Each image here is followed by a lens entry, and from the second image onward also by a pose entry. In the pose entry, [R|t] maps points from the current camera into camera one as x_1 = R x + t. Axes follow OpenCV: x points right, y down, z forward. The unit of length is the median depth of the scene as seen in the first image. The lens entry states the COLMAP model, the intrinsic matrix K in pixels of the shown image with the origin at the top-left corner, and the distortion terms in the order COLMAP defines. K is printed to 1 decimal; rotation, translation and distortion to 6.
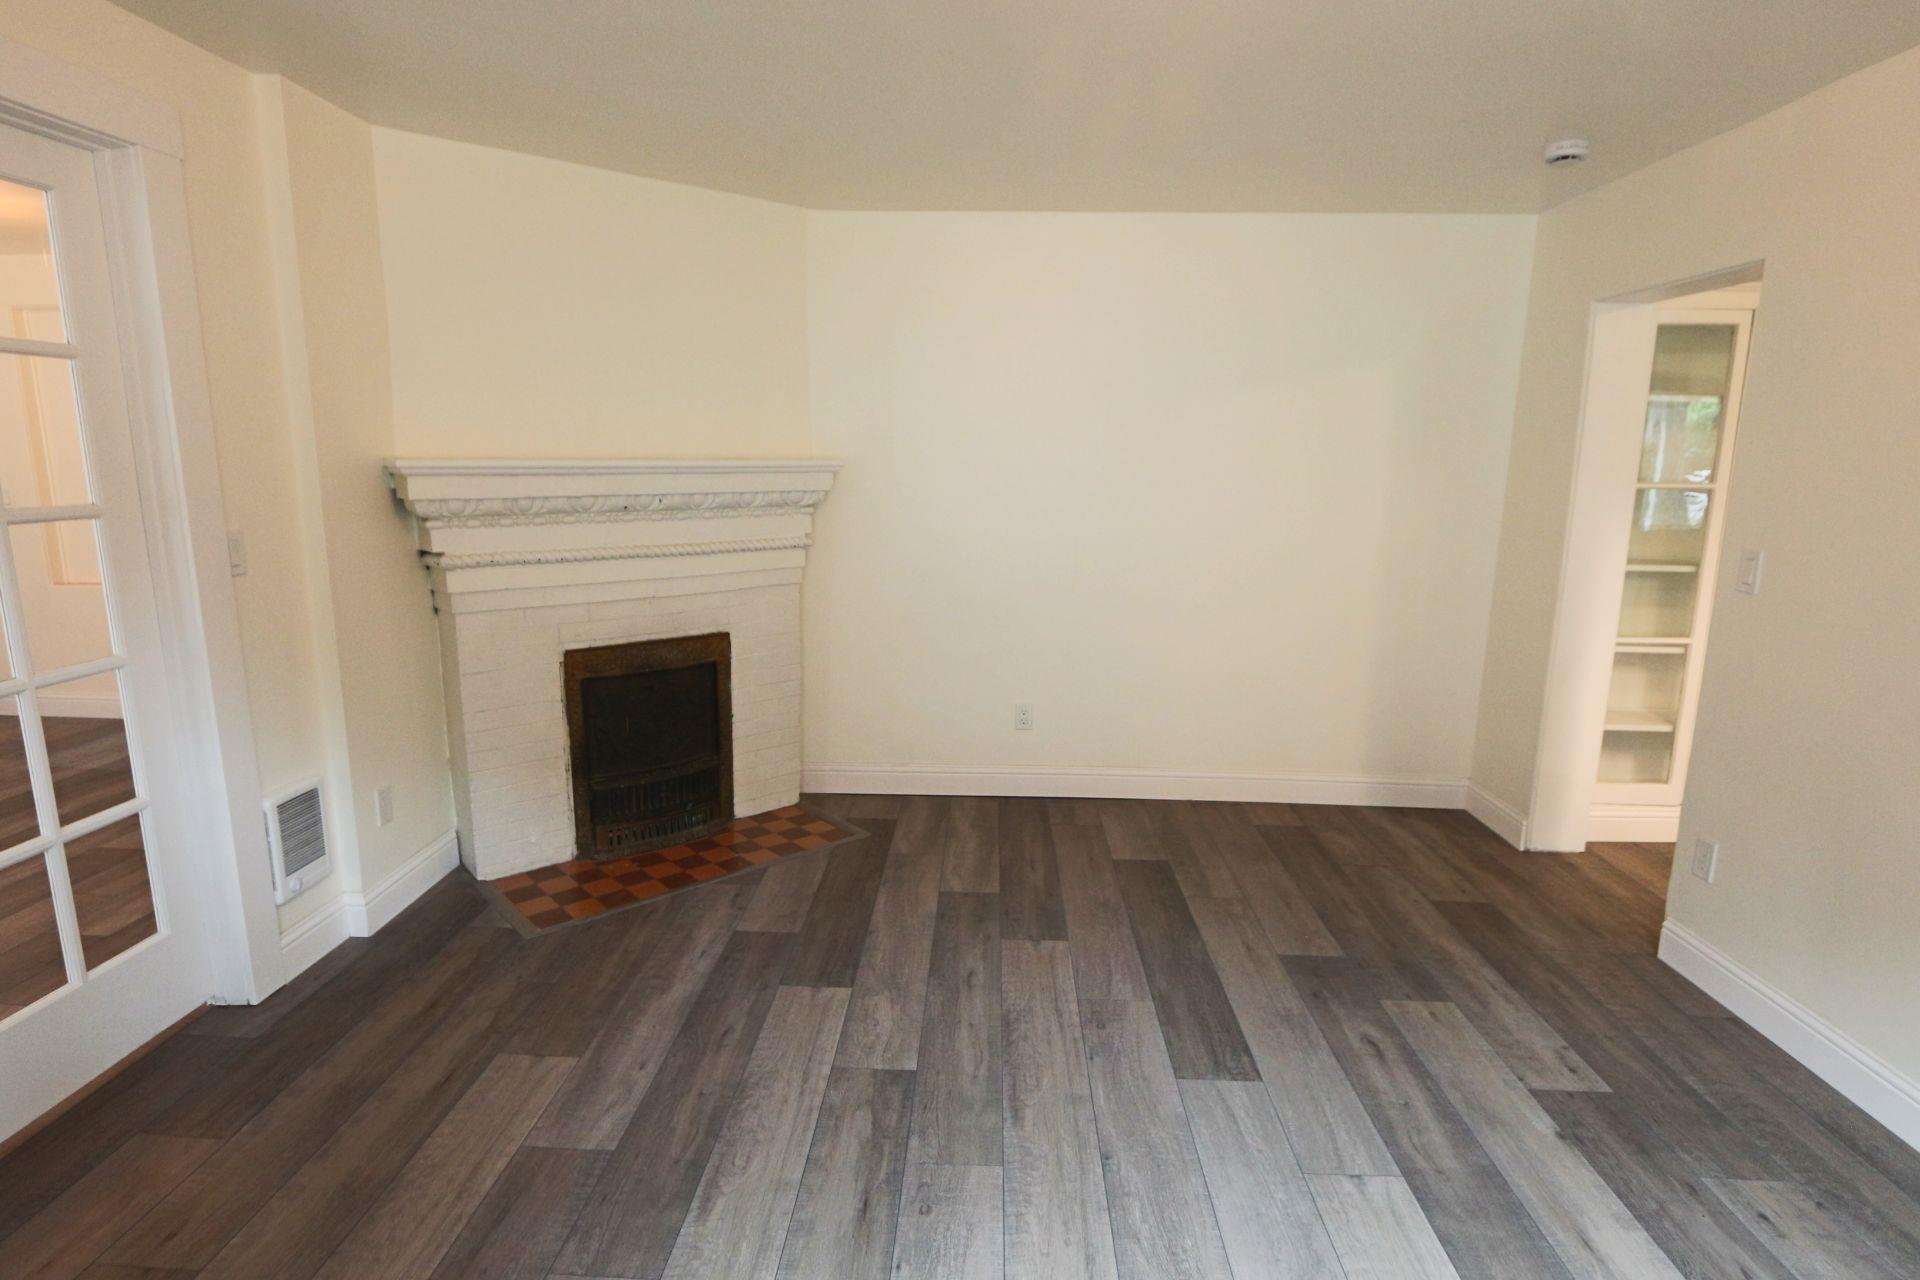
lens RADIAL K [[986.6, 0, 948.4], [0, 986.6, 649.0], [0, 0, 1]] dist [-0.014028, 0.000696]
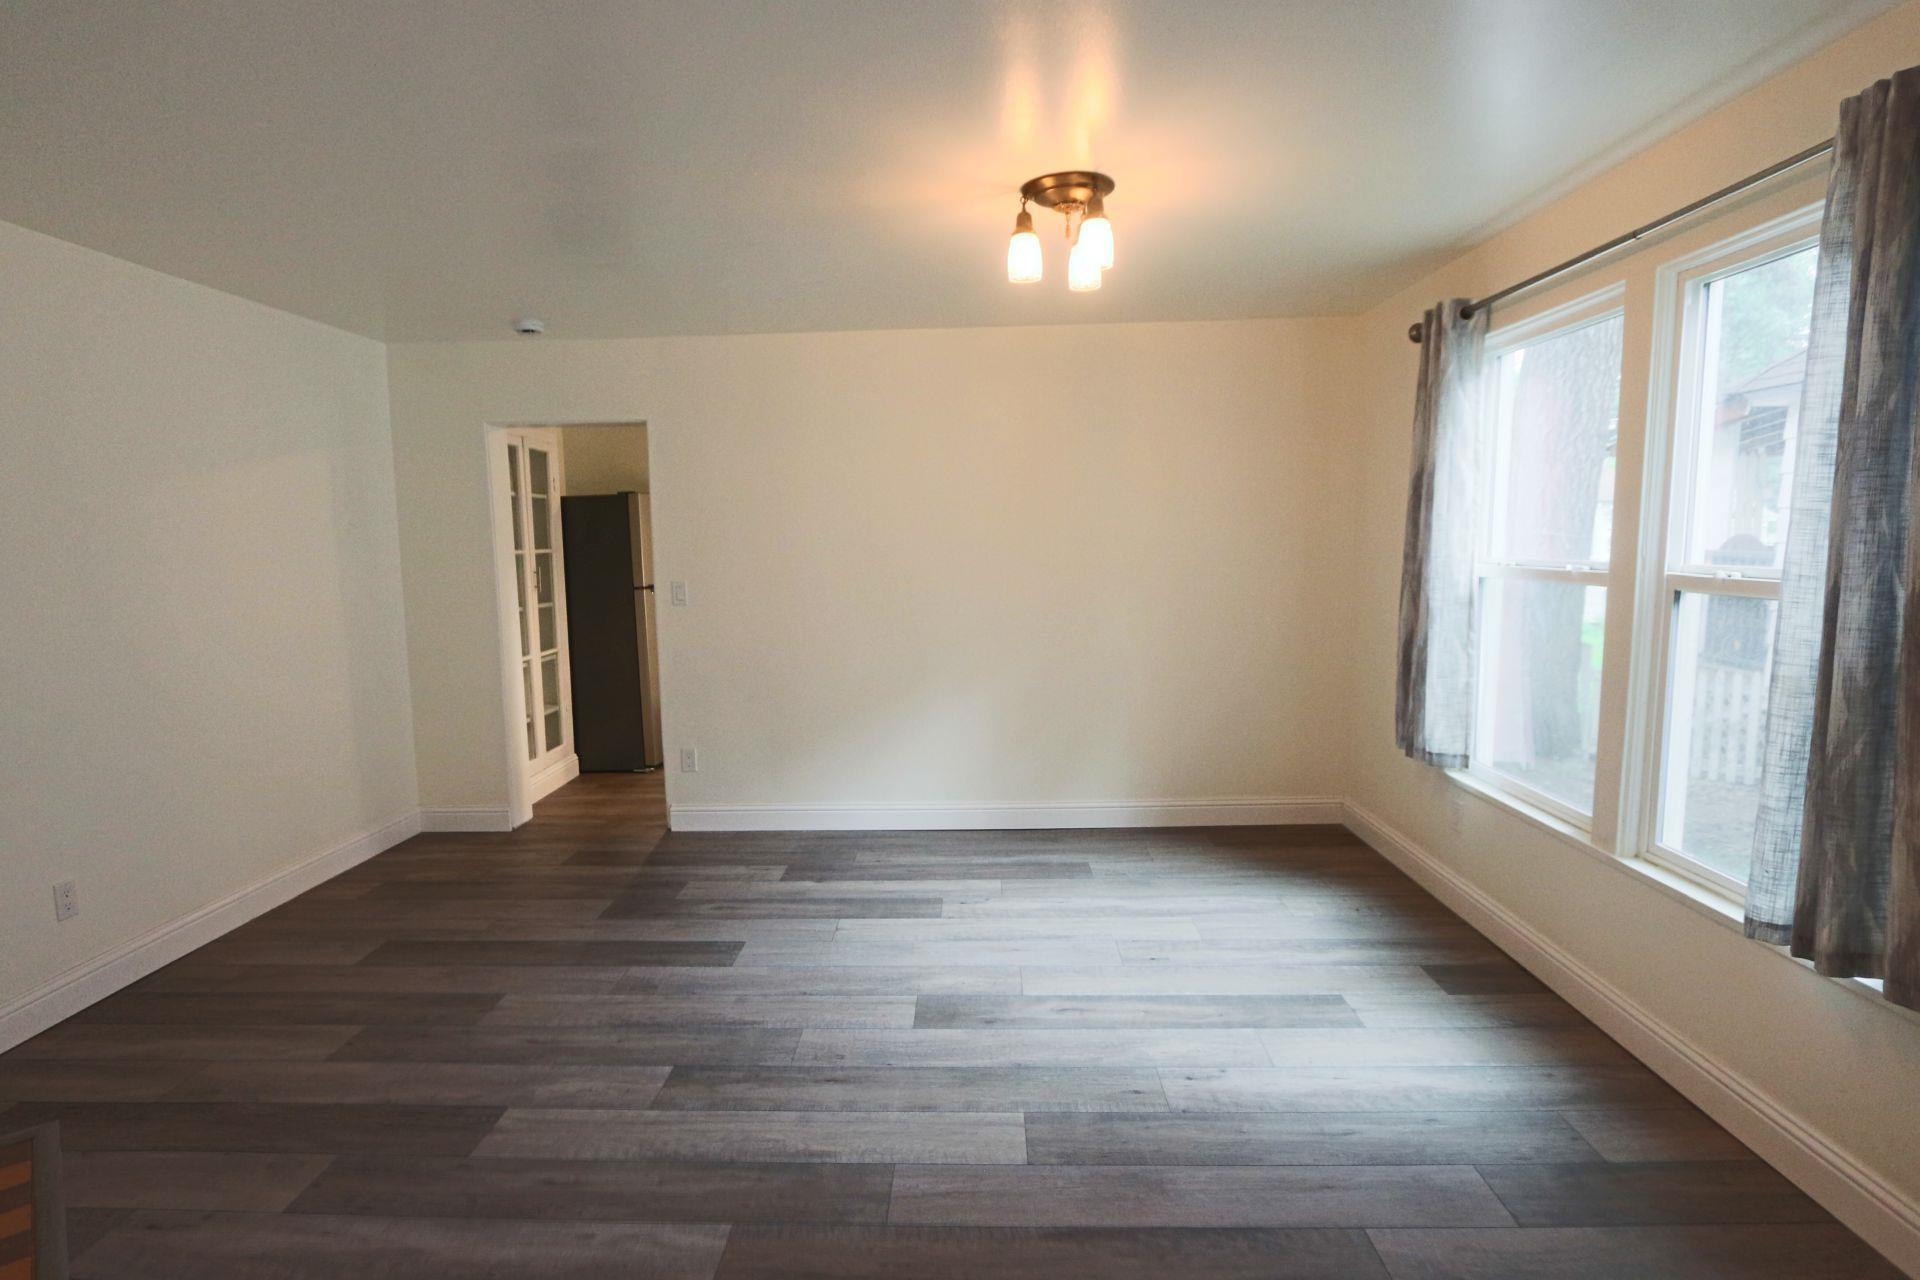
lens RADIAL K [[986.6, 0, 948.4], [0, 986.6, 649.0], [0, 0, 1]] dist [-0.014028, 0.000696]
pose [[-0.013908, -0.125929, 0.991942, -1.026599], [0.207945, 0.969984, 0.126057, -0.108731], [-0.978042, 0.208022, 0.012696, 0.534838]]
